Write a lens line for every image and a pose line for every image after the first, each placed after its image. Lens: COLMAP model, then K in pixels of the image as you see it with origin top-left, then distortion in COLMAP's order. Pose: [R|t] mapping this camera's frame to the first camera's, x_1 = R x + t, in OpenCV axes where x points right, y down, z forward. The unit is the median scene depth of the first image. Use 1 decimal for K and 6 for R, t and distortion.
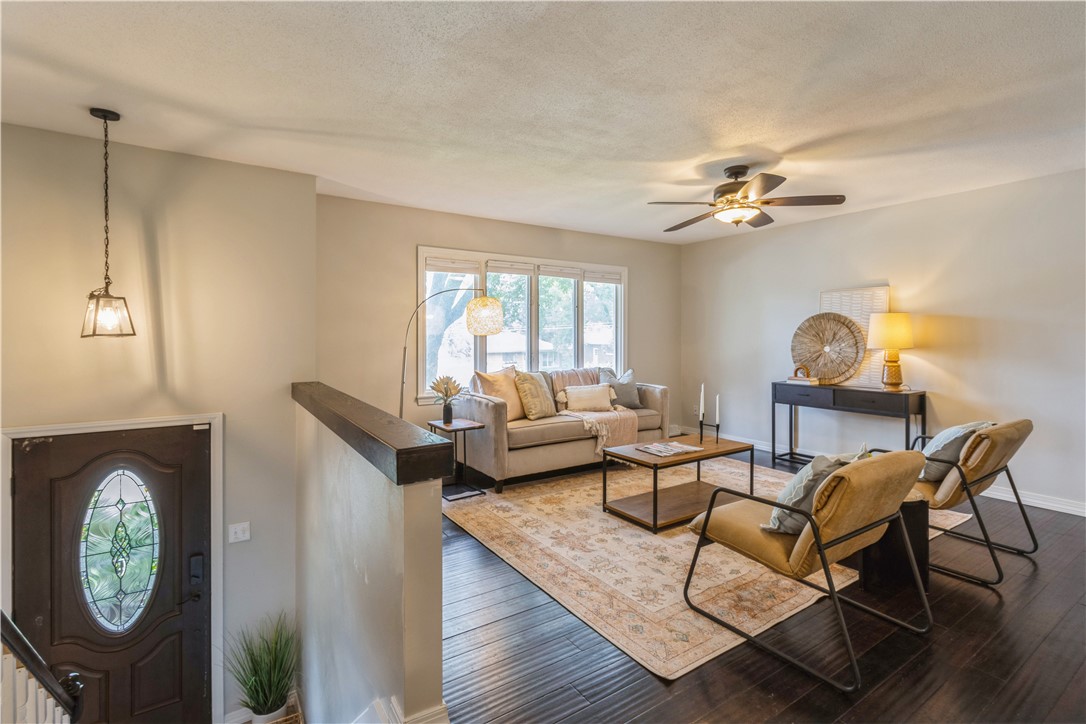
lens RADIAL K [[504.3, 0, 539.9], [0, 504.3, 343.5], [0, 0, 1]] dist [-0.000539, 0.000100]
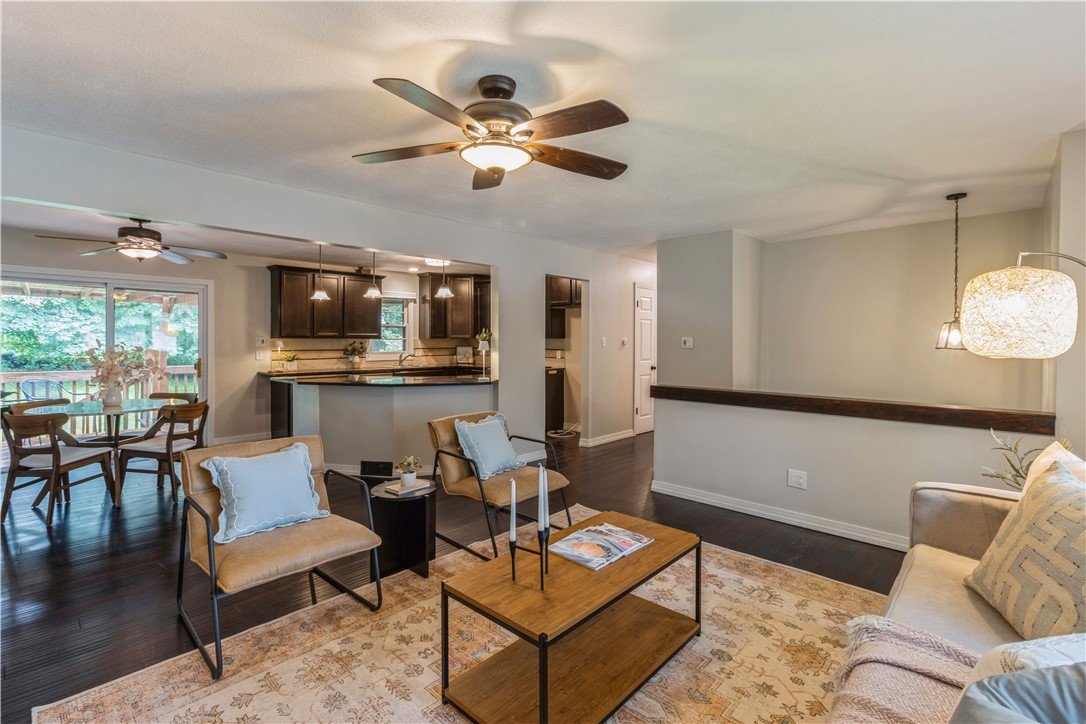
lens RADIAL K [[499.9, 0, 541.6], [0, 499.9, 349.3], [0, 0, 1]] dist [-0.000839, -0.000303]
pose [[-0.971909, 0.002103, -0.235347, 0.422941], [-0.006408, 0.999353, 0.035392, -0.038297], [0.235269, 0.035906, -0.971267, 1.412149]]
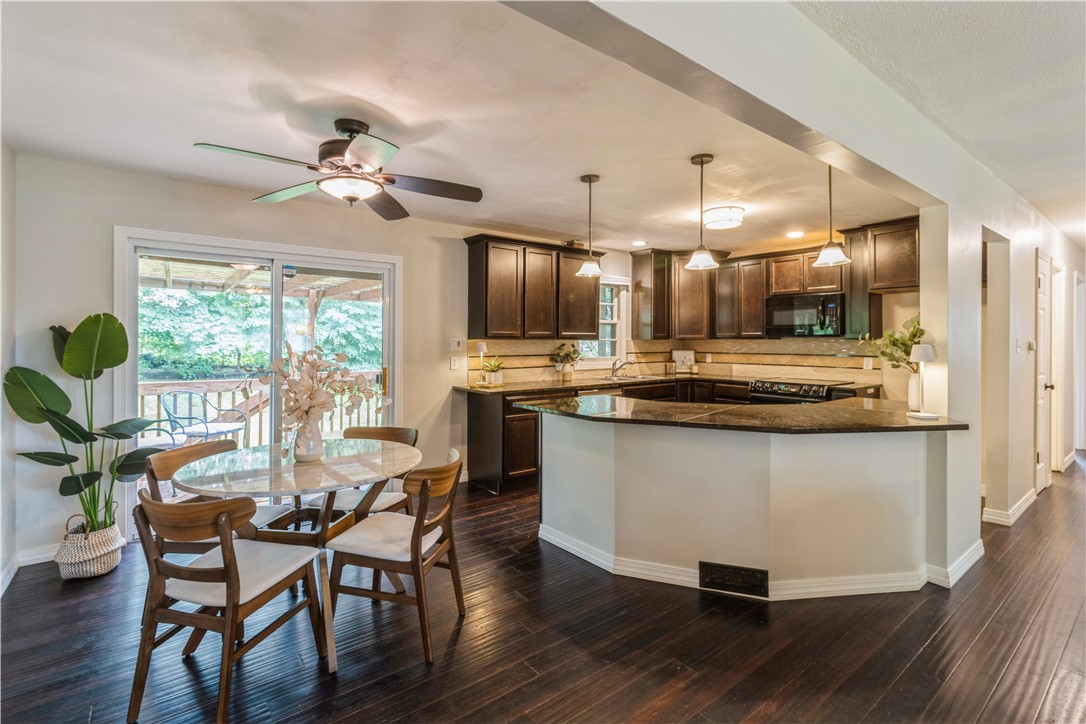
lens RADIAL K [[504.3, 0, 539.9], [0, 504.3, 343.5], [0, 0, 1]] dist [-0.000539, 0.000100]
pose [[-0.996843, -0.002316, -0.079360, 0.833537], [-0.004172, 0.999721, 0.023232, -0.028614], [0.079284, 0.023490, -0.996575, 0.786179]]
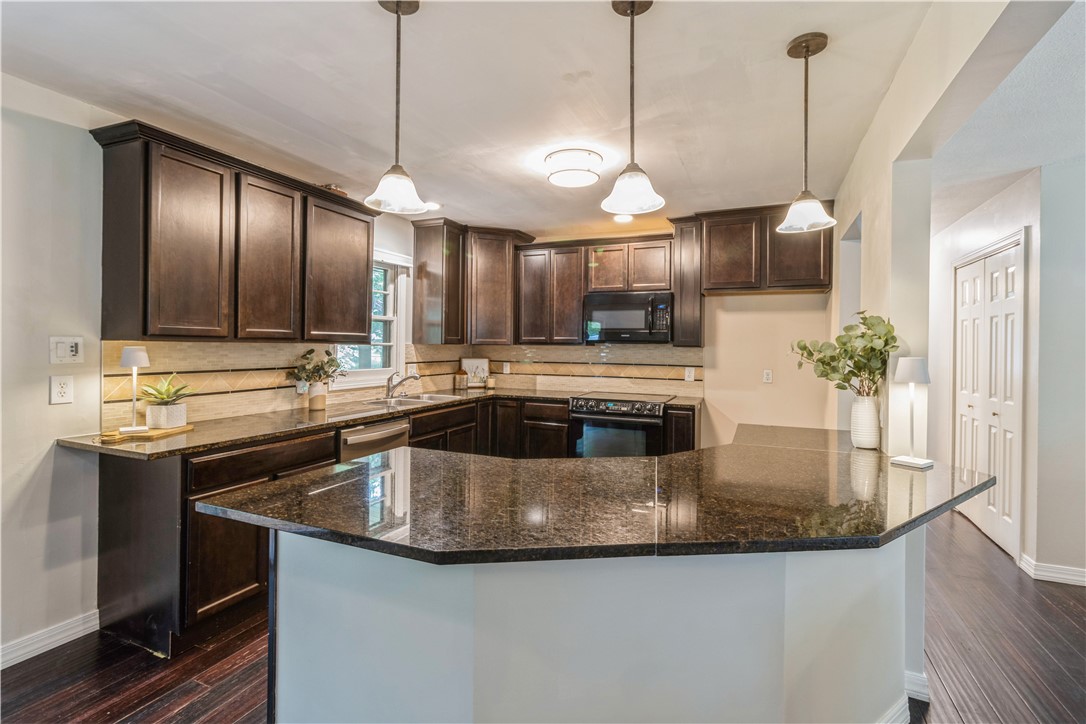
lens RADIAL K [[507.3, 0, 542.0], [0, 507.3, 349.5], [0, 0, 1]] dist [0.001482, 0.000364]
pose [[-0.835615, -0.008060, -0.549256, 0.805272], [-0.022673, 0.999546, 0.019827, -0.022236], [0.548847, 0.029021, -0.835419, 0.353445]]
